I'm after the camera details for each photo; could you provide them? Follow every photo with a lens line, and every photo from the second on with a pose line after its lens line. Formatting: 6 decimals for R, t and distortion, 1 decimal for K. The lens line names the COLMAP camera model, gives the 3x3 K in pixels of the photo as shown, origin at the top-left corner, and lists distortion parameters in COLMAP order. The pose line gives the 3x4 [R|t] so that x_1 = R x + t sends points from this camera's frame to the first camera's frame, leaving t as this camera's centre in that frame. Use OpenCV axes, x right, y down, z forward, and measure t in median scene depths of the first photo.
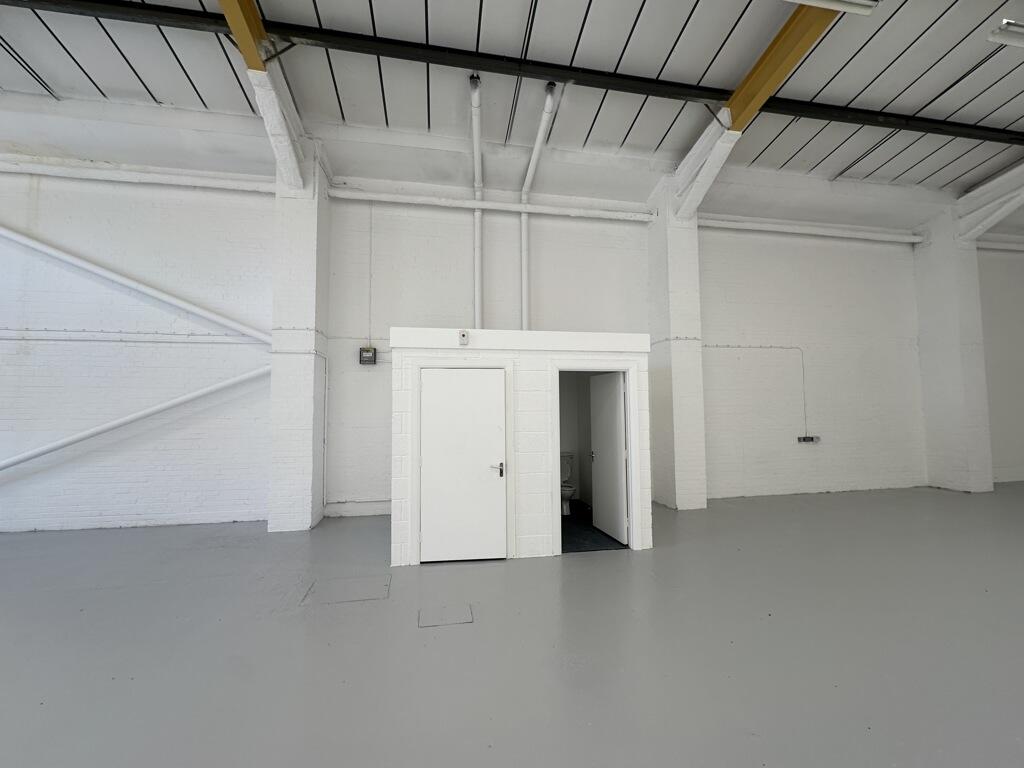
lens RADIAL K [[407.9, 0, 505.1], [0, 407.9, 386.5], [0, 0, 1]] dist [0.008625, -0.000248]
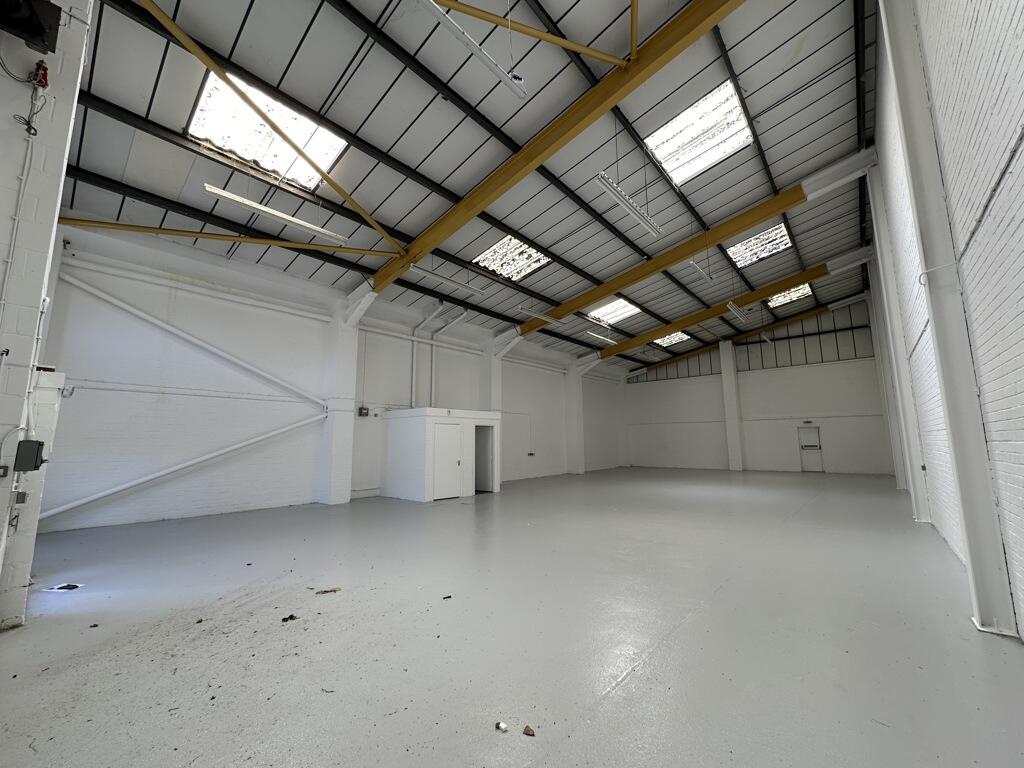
lens RADIAL K [[407.9, 0, 513.4], [0, 407.9, 382.0], [0, 0, 1]] dist [0.008625, -0.000248]
pose [[0.776100, 0.092957, 0.623721, -1.072815], [-0.032074, 0.993614, -0.108175, -0.032192], [-0.629794, 0.063949, 0.774126, -0.973796]]
